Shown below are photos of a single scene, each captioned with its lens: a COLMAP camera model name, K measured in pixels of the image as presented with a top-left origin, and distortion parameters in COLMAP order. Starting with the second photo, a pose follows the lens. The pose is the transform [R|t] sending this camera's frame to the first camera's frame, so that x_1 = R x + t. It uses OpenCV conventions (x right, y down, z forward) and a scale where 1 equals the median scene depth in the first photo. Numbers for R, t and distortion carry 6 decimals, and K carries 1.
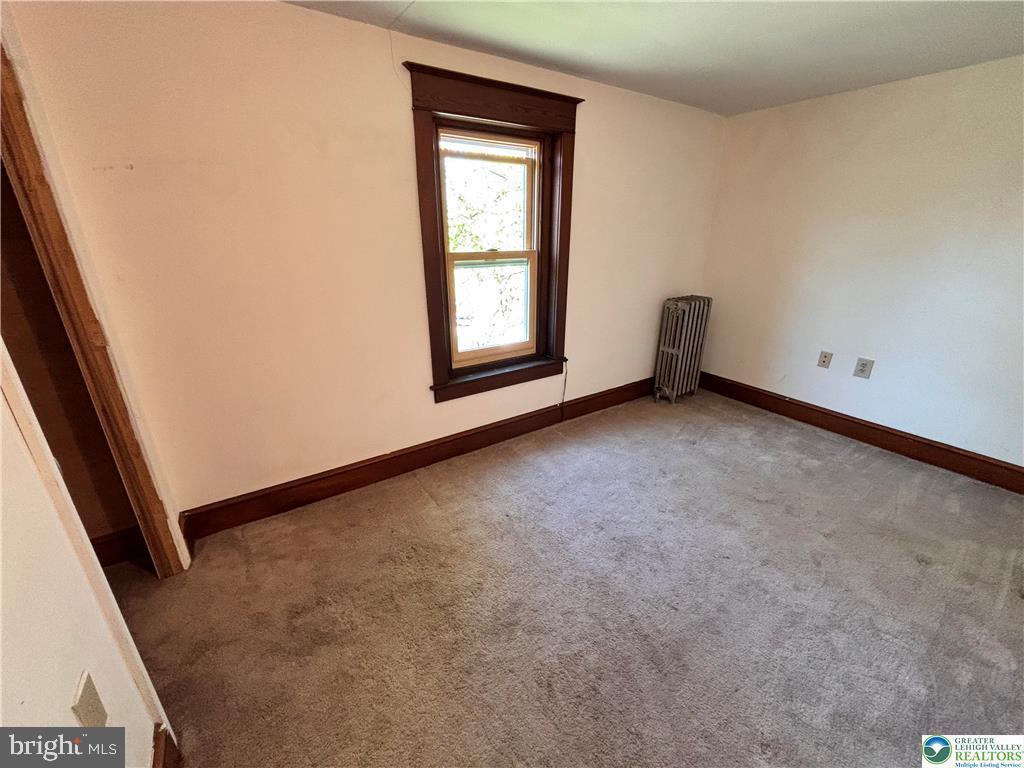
lens RADIAL K [[417.0, 0, 504.3], [0, 417.0, 387.2], [0, 0, 1]] dist [-0.000482, -0.002049]
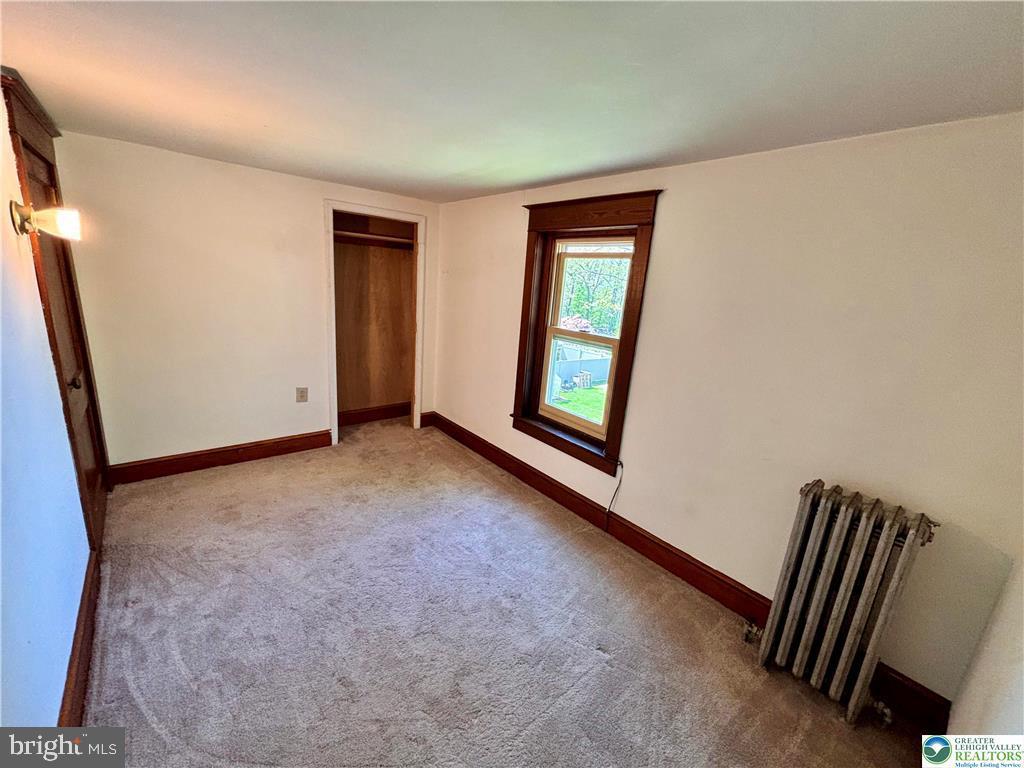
lens RADIAL K [[417.0, 0, 510.4], [0, 417.0, 385.2], [0, 0, 1]] dist [-0.000482, -0.002049]
pose [[0.108064, 0.255724, -0.960691, 1.096246], [-0.427111, 0.884563, 0.187416, -0.331370], [0.897718, 0.390069, 0.204812, 0.661168]]
